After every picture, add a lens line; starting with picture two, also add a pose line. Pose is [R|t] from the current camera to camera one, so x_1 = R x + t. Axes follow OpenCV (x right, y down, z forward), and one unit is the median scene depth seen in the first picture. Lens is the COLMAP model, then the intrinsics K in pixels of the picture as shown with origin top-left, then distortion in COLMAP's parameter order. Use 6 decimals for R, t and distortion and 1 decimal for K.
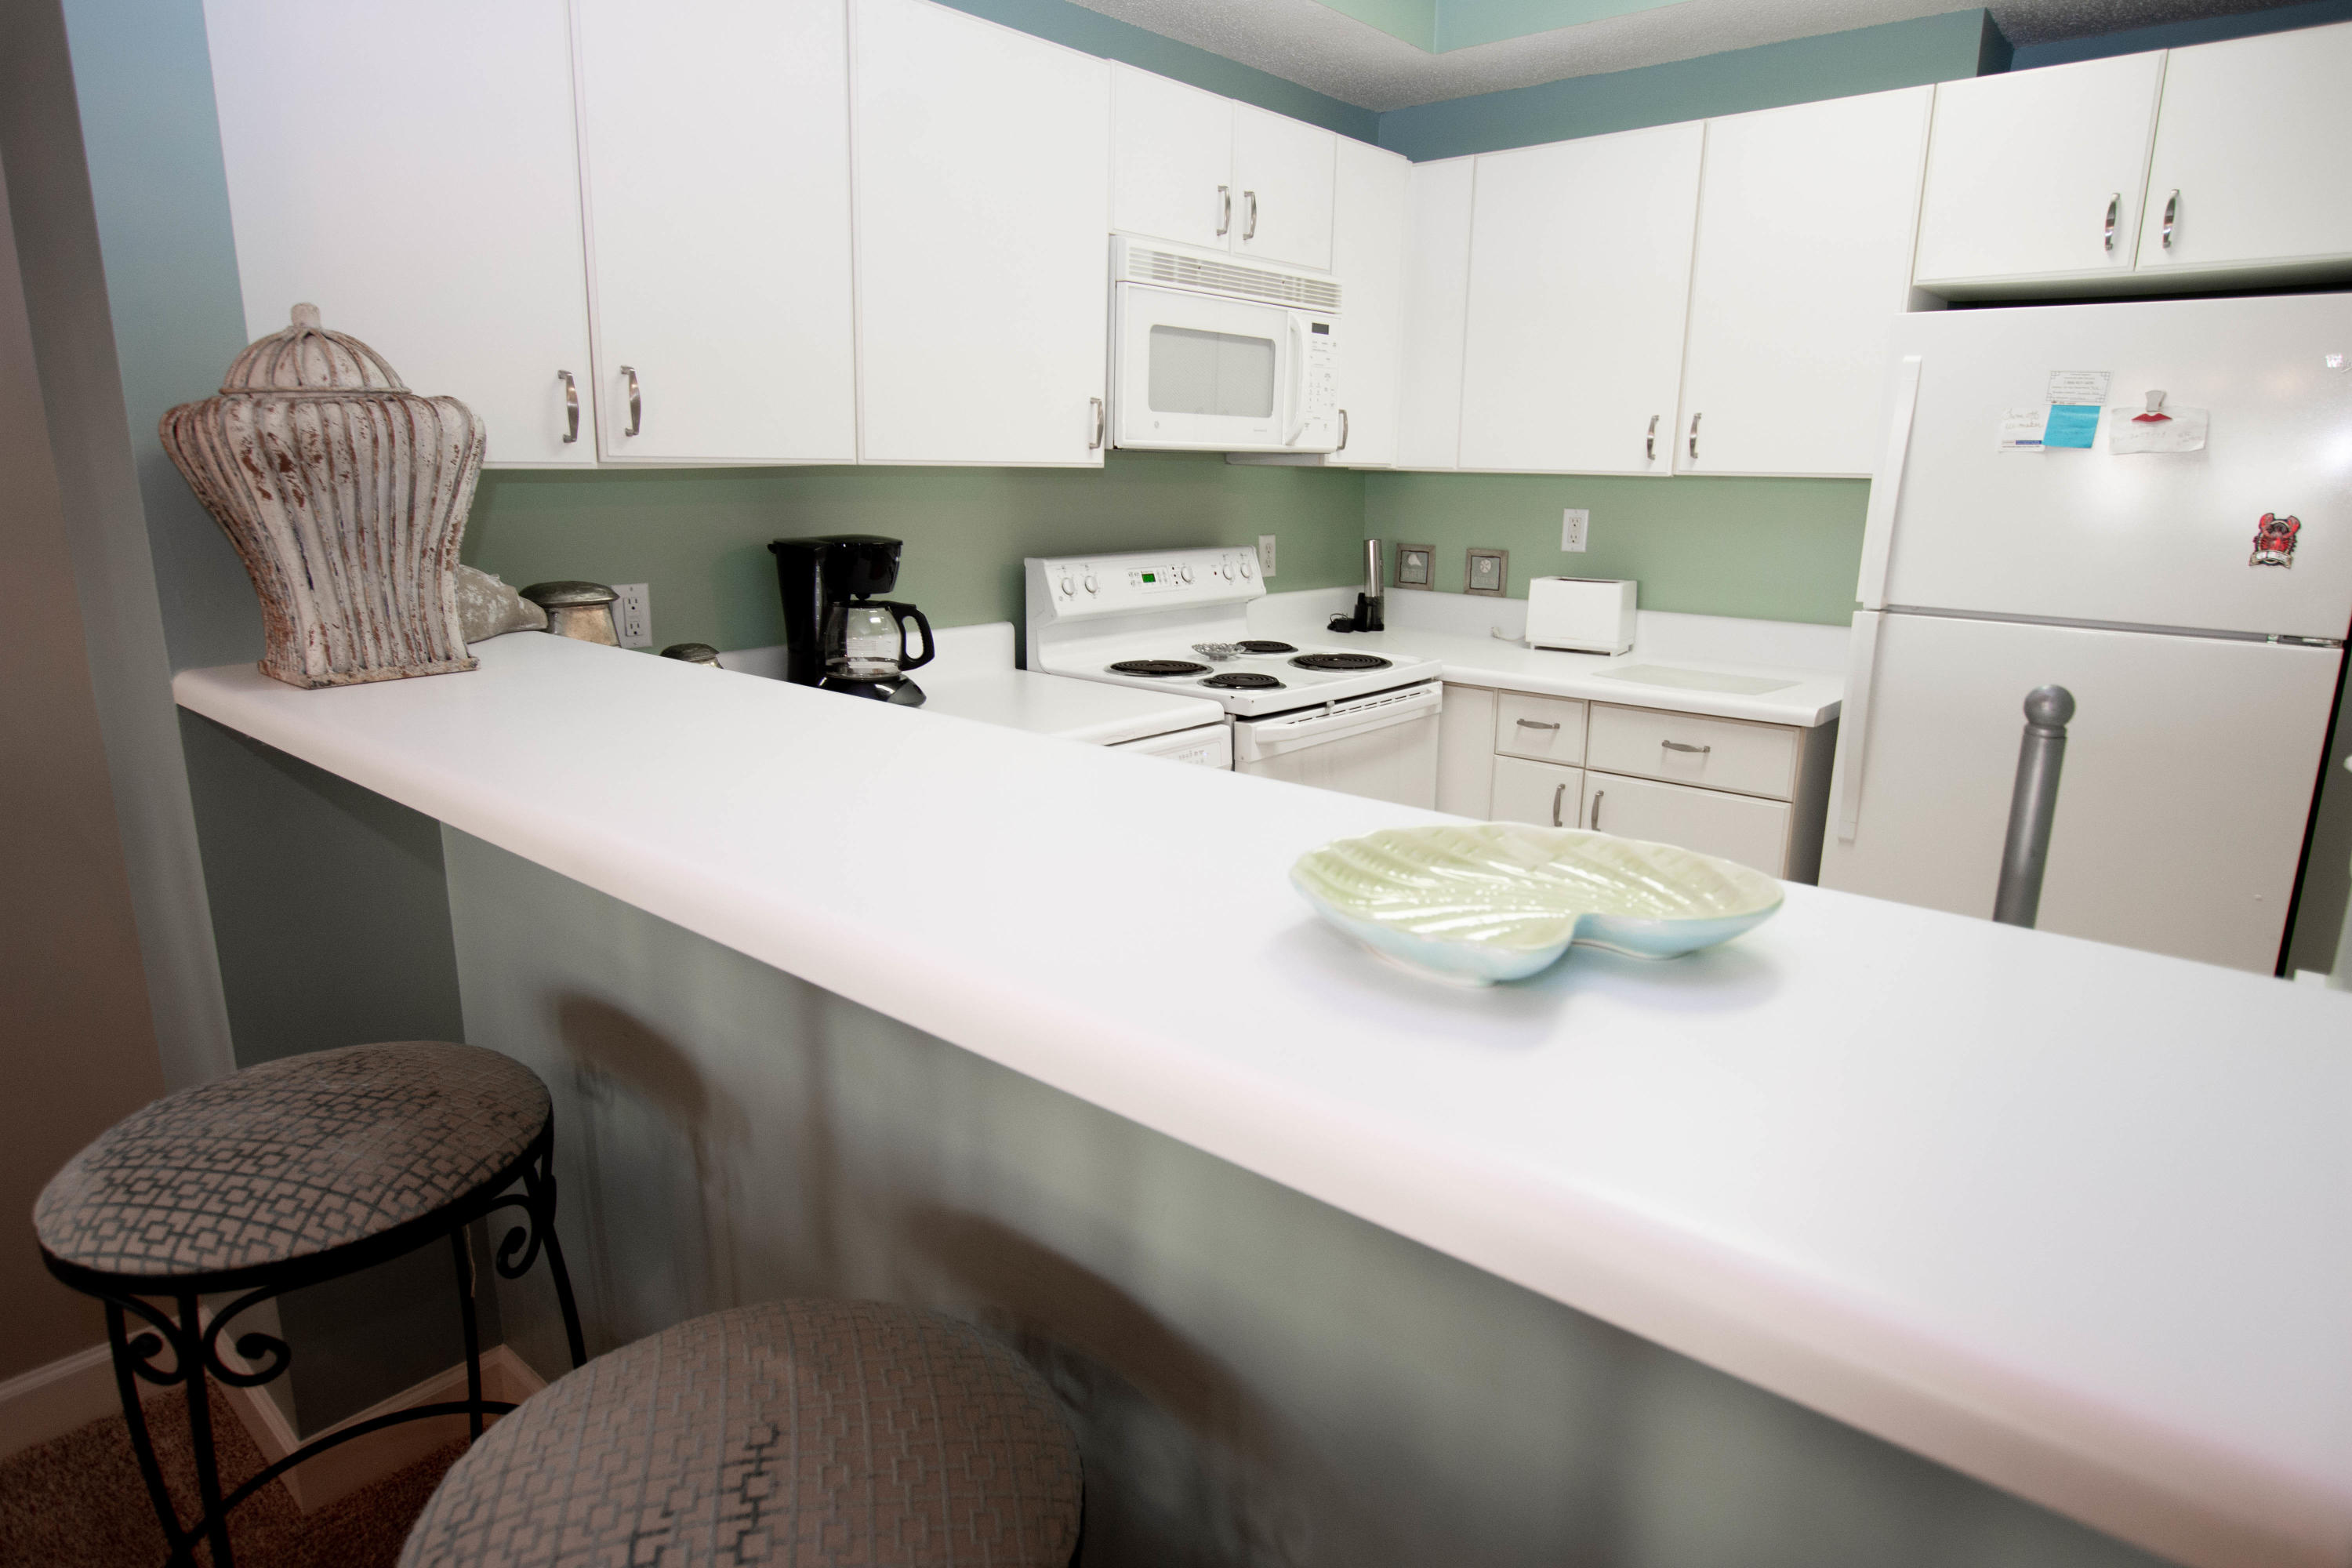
lens RADIAL K [[1384.8, 0, 1176.0], [0, 1384.8, 784.0], [0, 0, 1]] dist [0.001649, 0.000262]
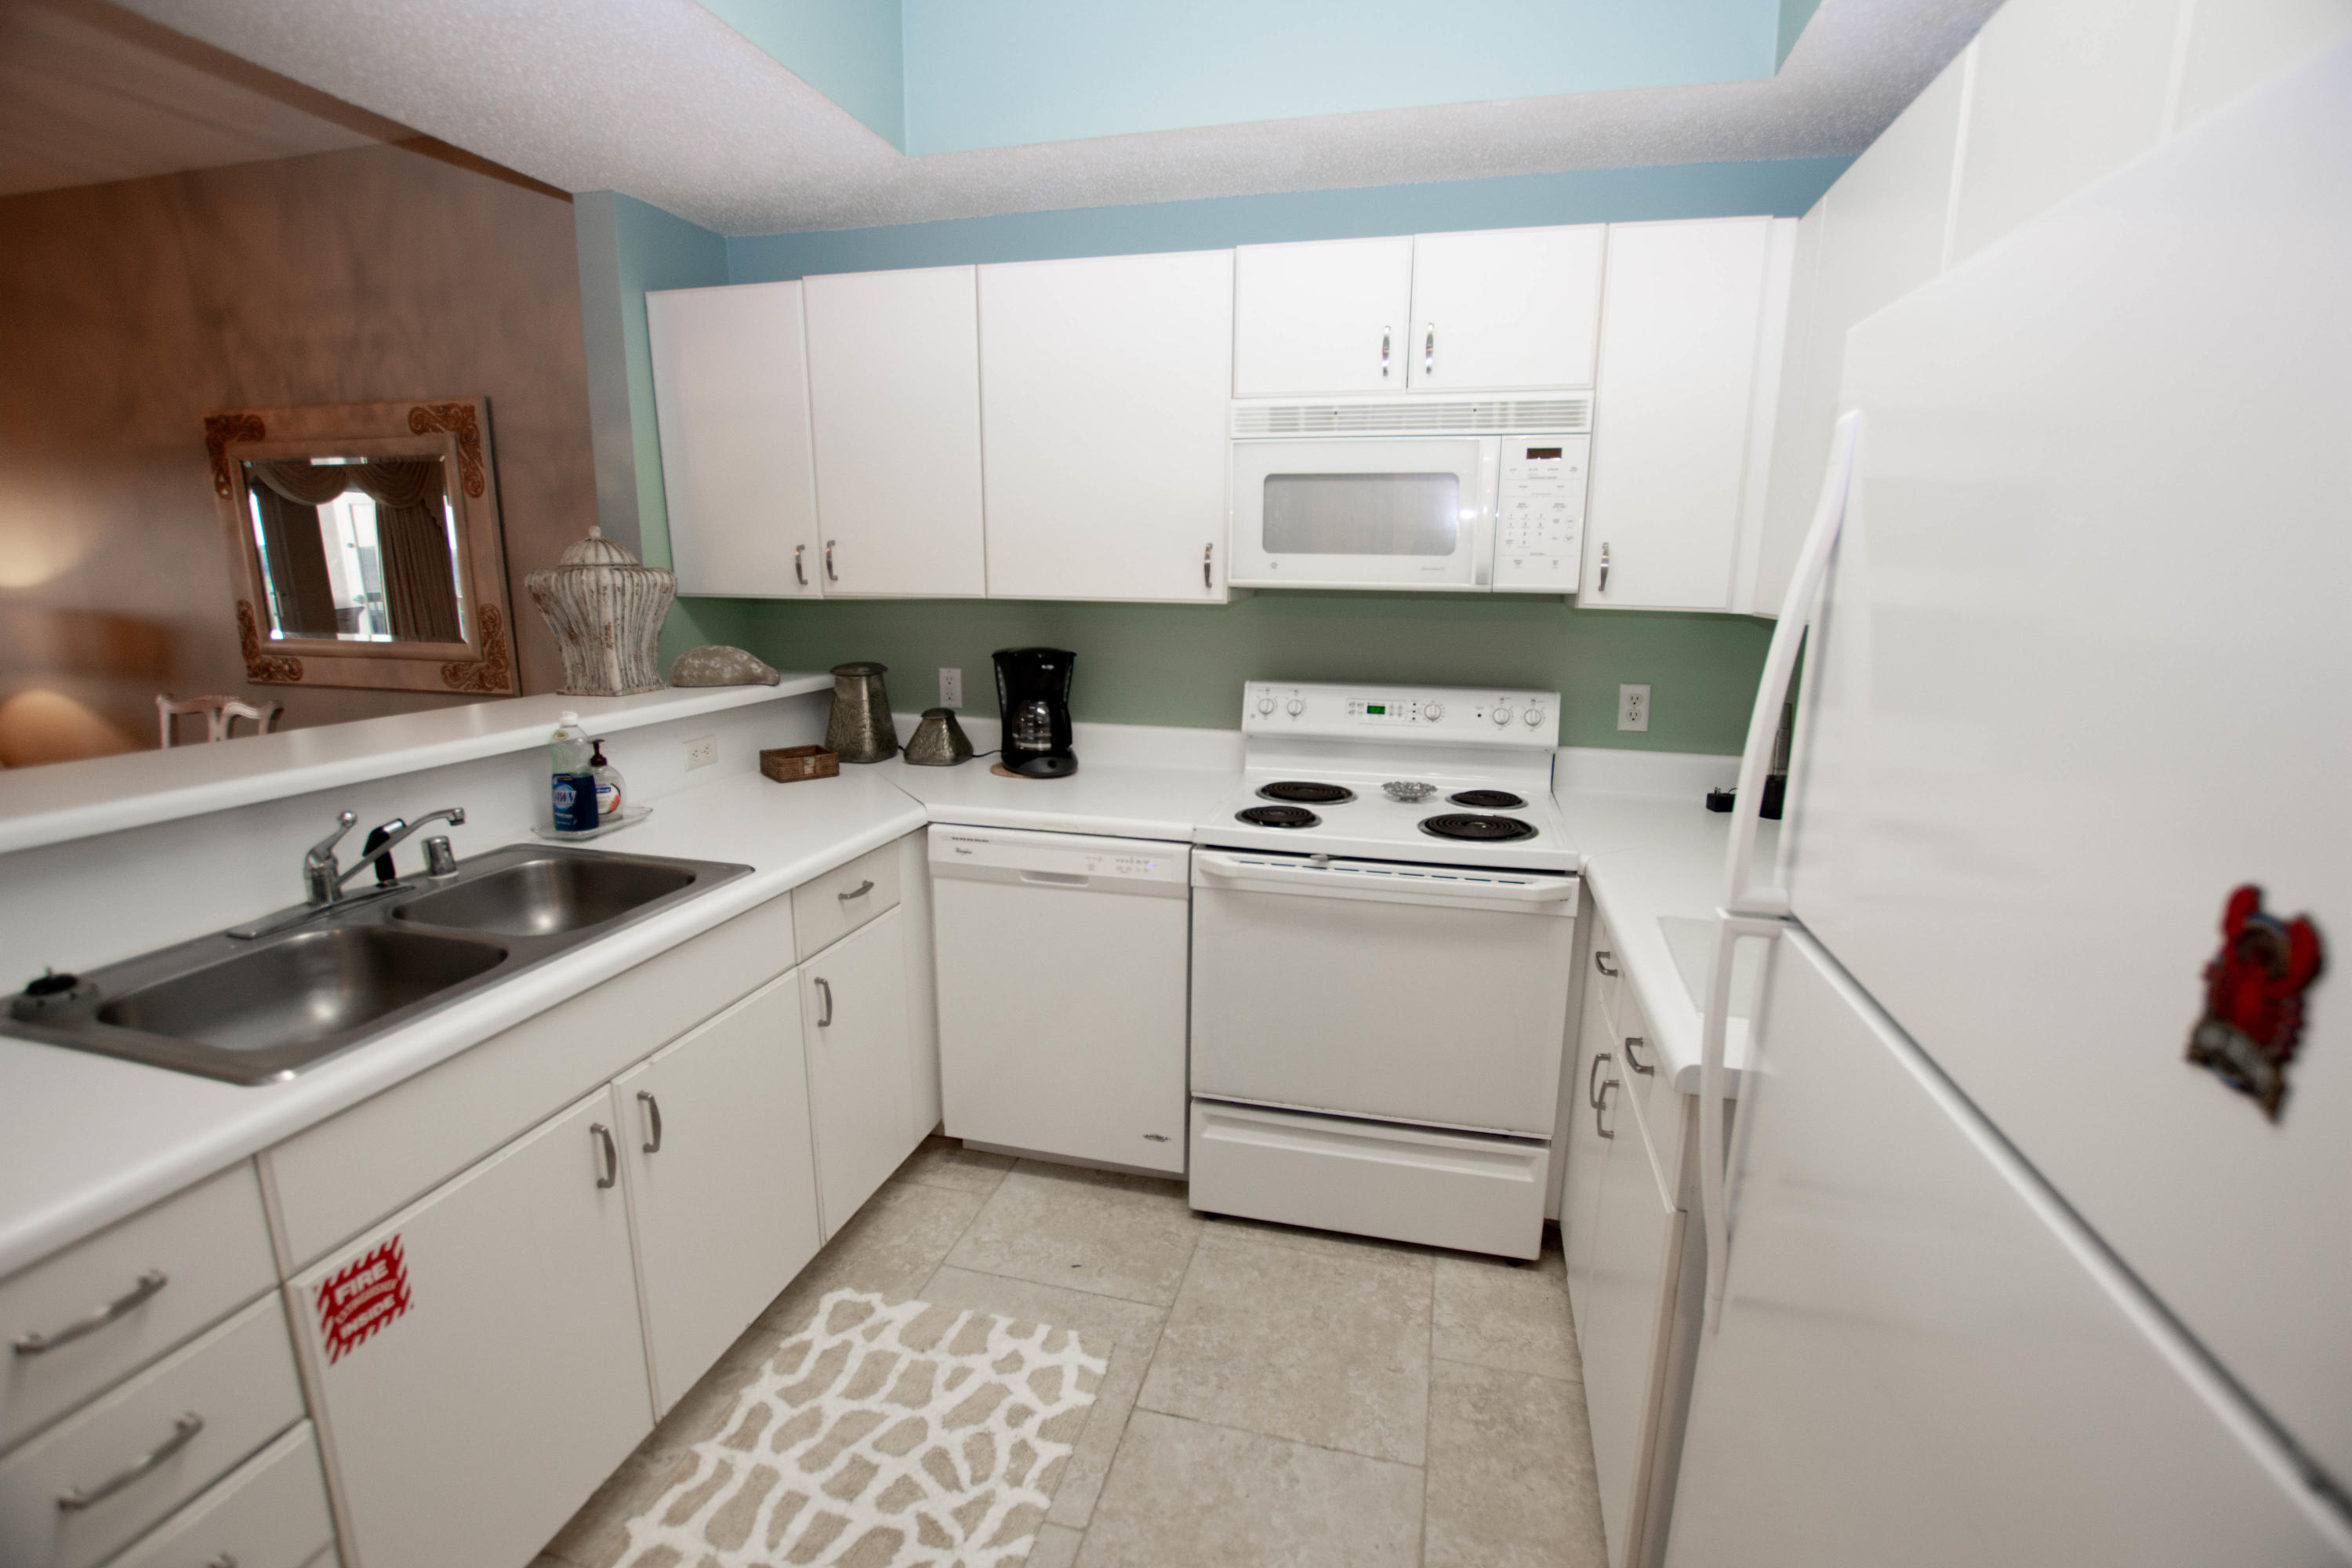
lens RADIAL K [[1069.8, 0, 1173.1], [0, 1069.8, 790.8], [0, 0, 1]] dist [-0.035187, 0.006817]
pose [[0.436106, 0.173479, -0.883016, 0.699226], [-0.208359, 0.974044, 0.088458, -0.142594], [0.875442, 0.145407, 0.460932, 0.560273]]
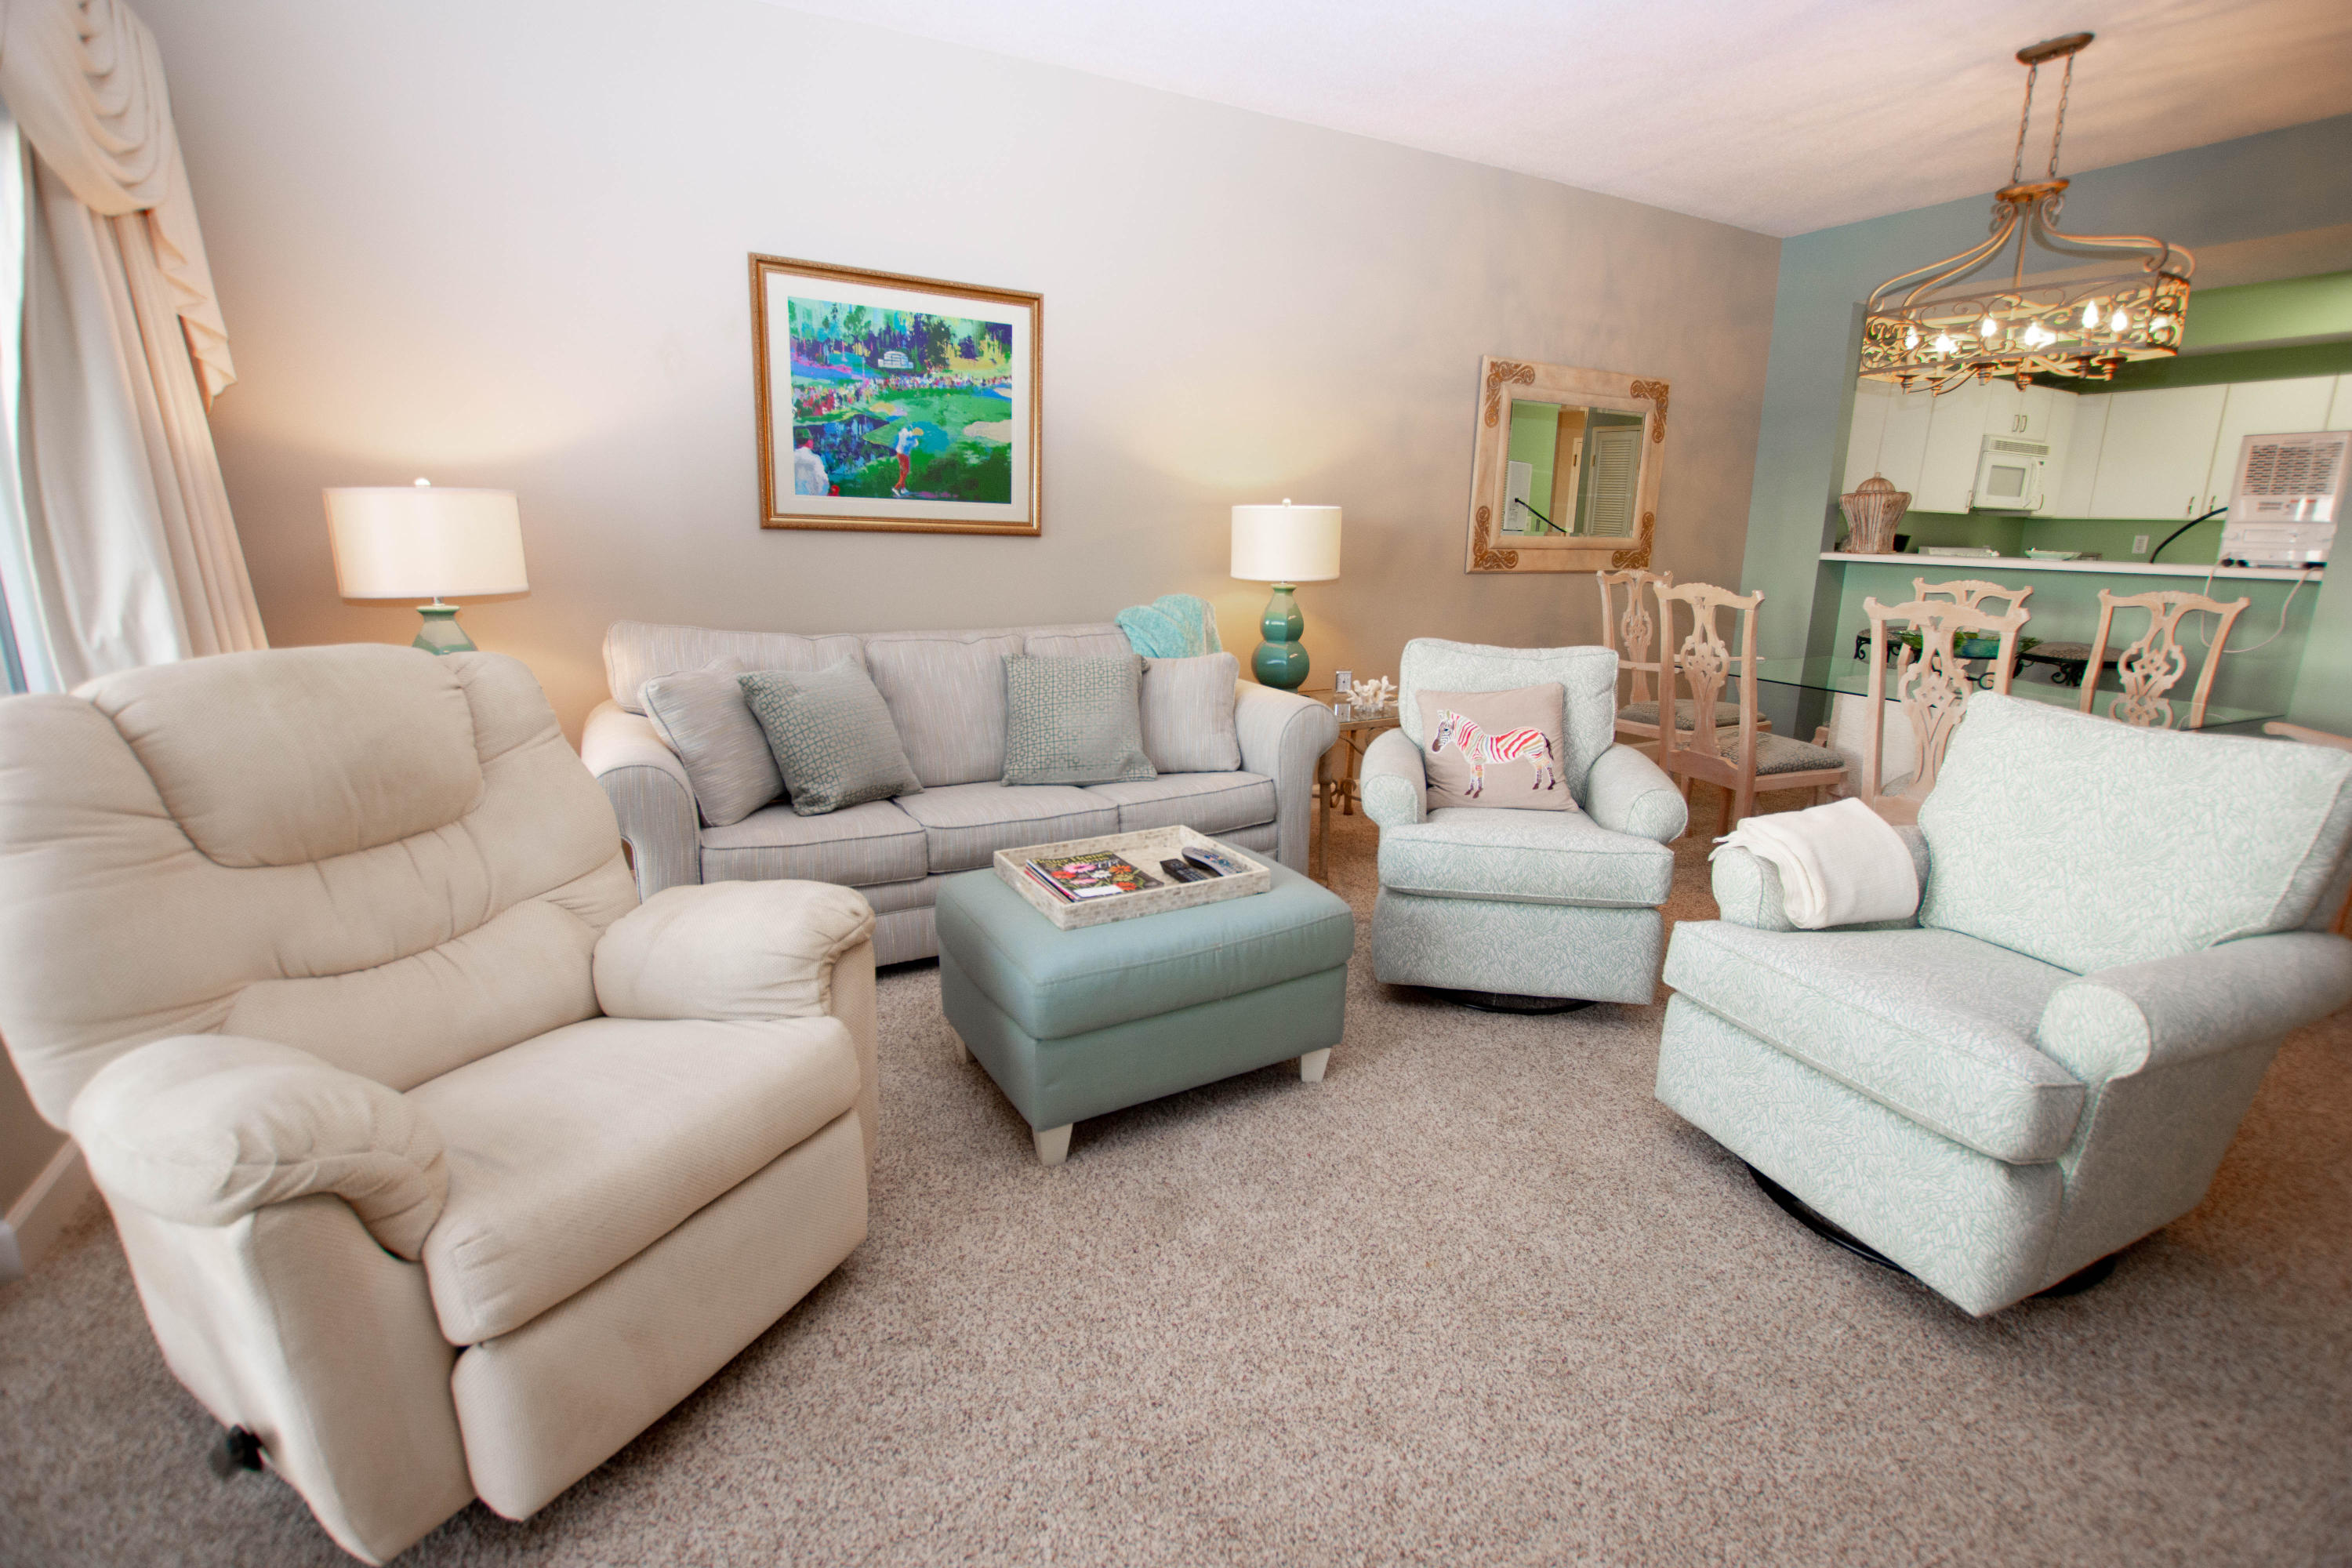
lens RADIAL K [[1043.0, 0, 1176.0], [0, 1043.0, 784.0], [0, 0, 1]] dist [-0.036860, 0.005504]
pose [[0.932056, 0.085535, -0.352073, -0.783100], [-0.081233, 0.996329, 0.027003, 0.404725], [0.353091, 0.003432, 0.935583, -1.553253]]
